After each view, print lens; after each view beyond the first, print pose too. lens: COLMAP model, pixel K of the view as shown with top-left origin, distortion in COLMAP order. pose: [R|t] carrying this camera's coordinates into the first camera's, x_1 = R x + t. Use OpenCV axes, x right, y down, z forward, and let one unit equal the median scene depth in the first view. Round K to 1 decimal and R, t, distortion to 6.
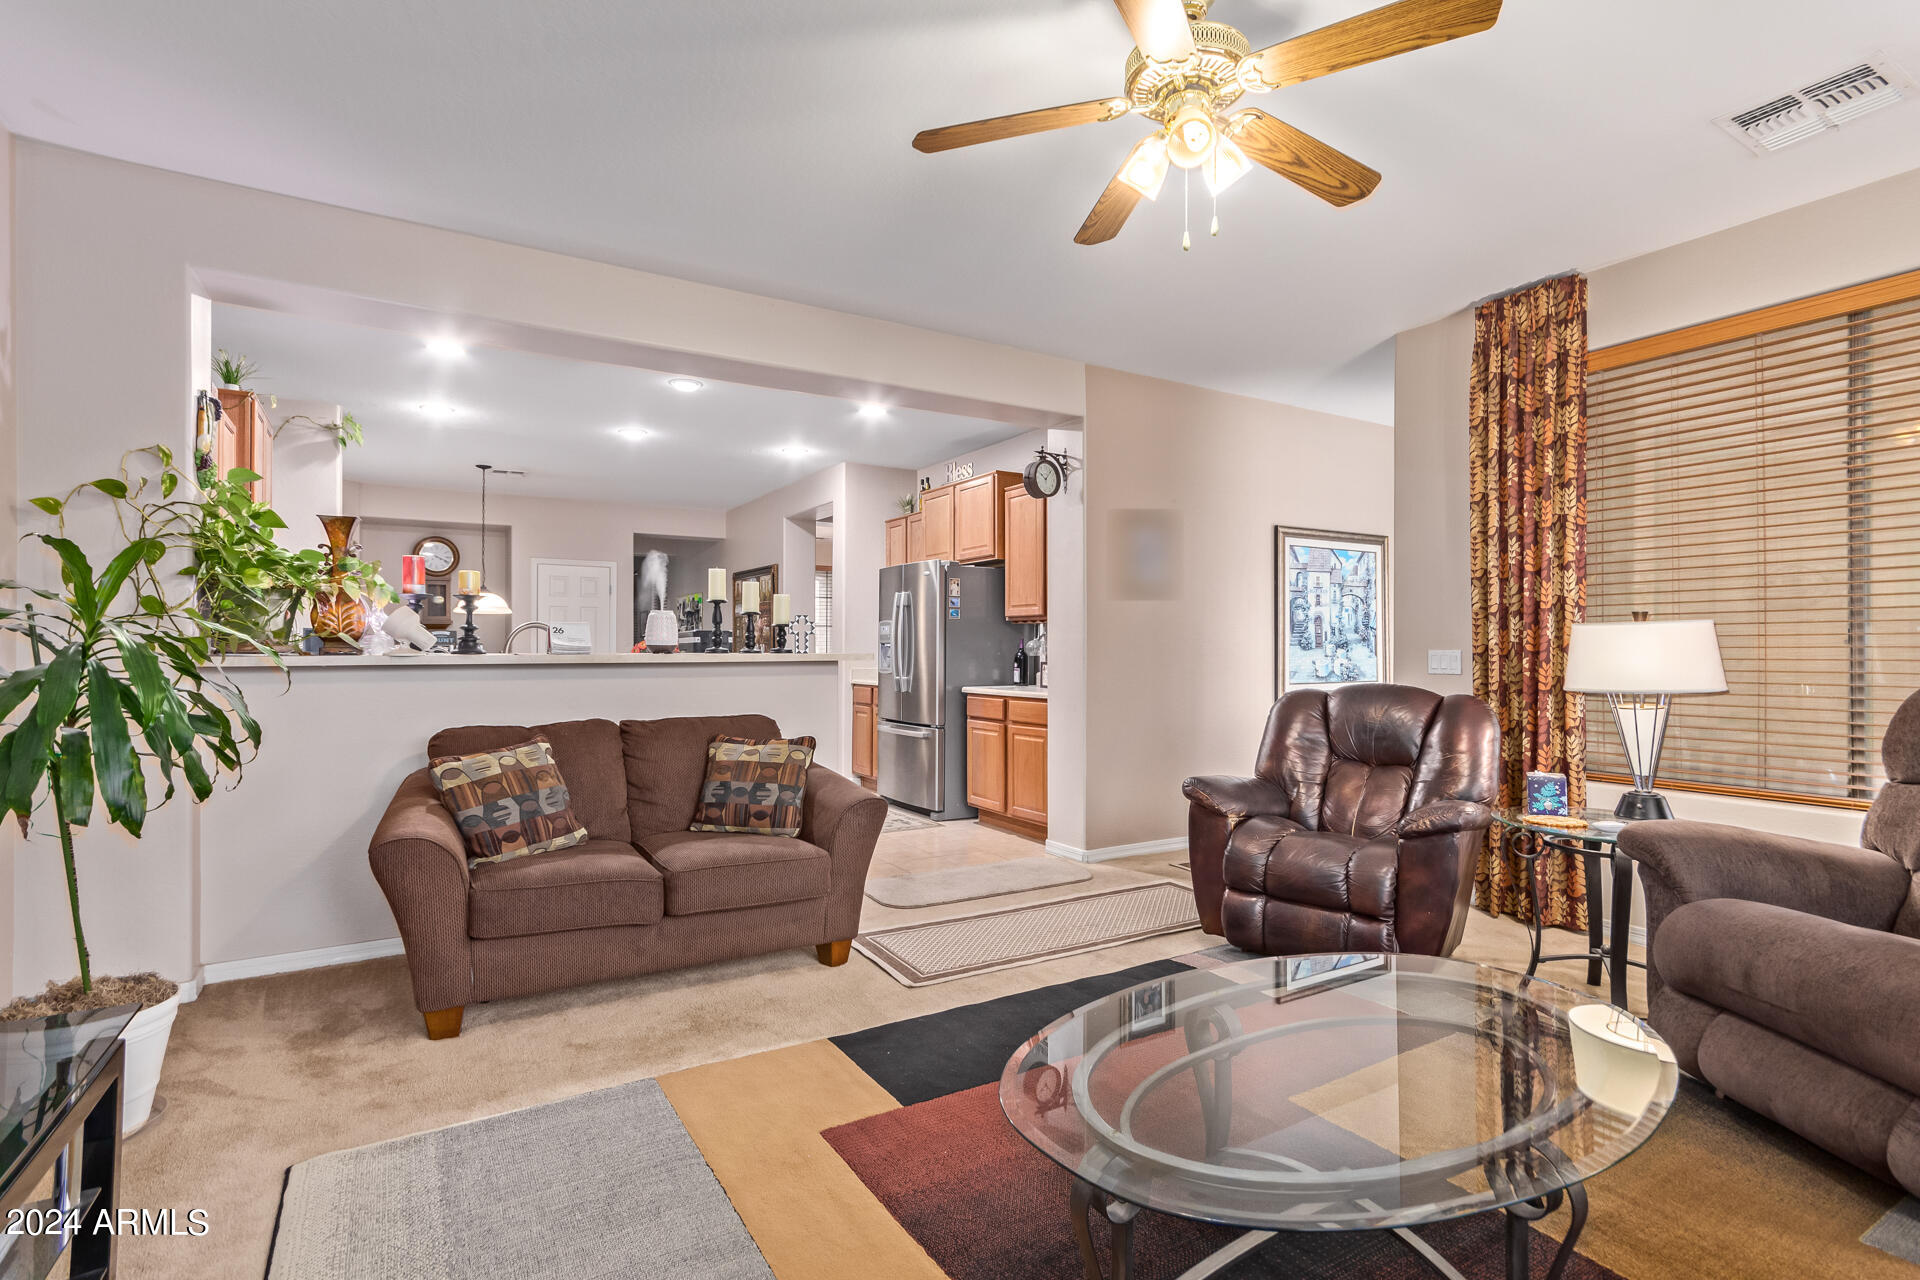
lens RADIAL K [[923.3, 0, 960.0], [0, 923.3, 640.0], [0, 0, 1]] dist [0.000699, 0.000063]
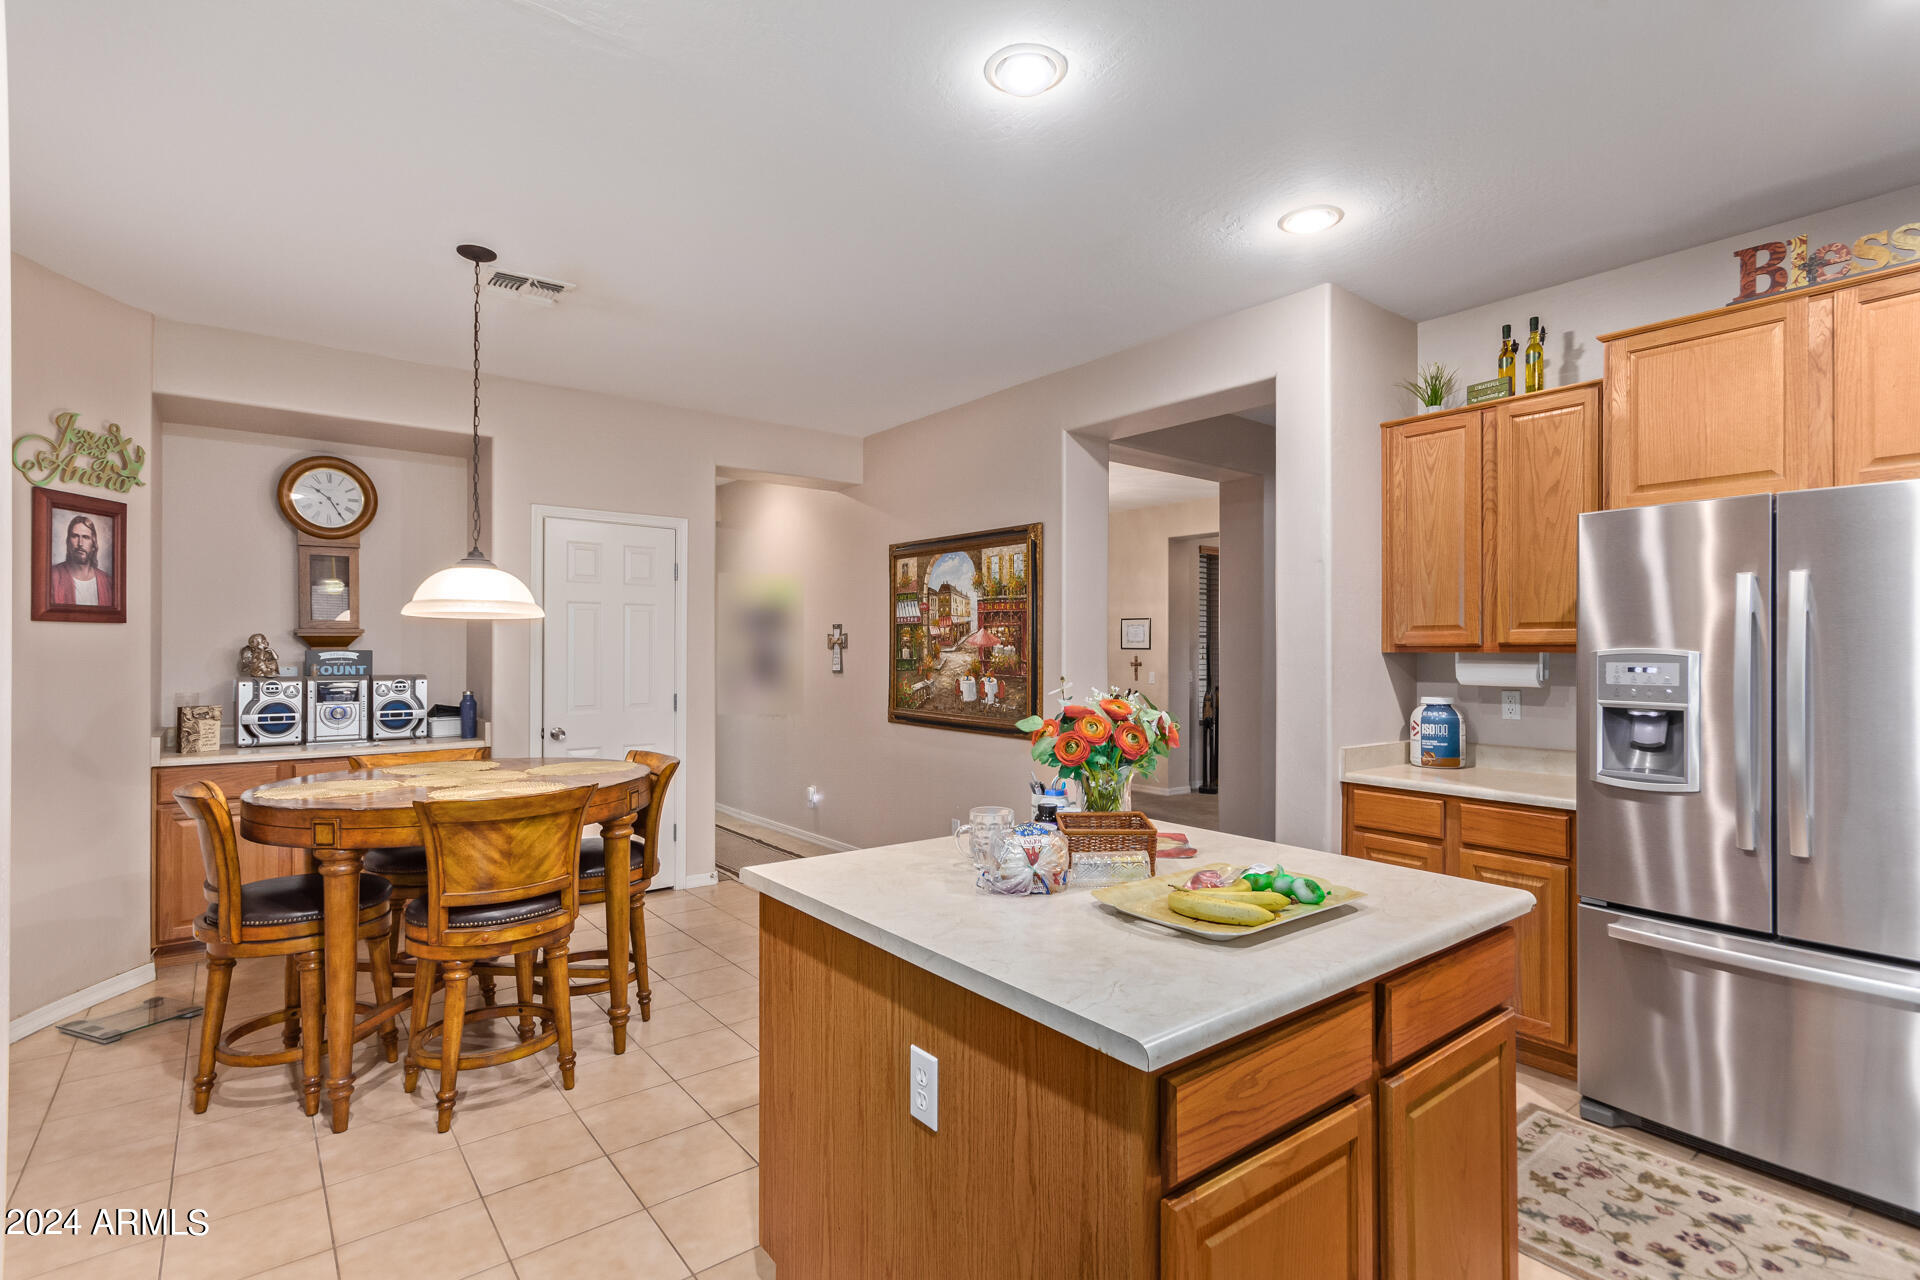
lens RADIAL K [[923.3, 0, 960.0], [0, 923.3, 640.0], [0, 0, 1]] dist [0.000699, 0.000063]
pose [[0.993090, 0.002420, 0.117332, -0.293780], [-0.002400, 0.999997, -0.000306, -0.016149], [-0.117332, 0.000022, 0.993093, 0.478587]]
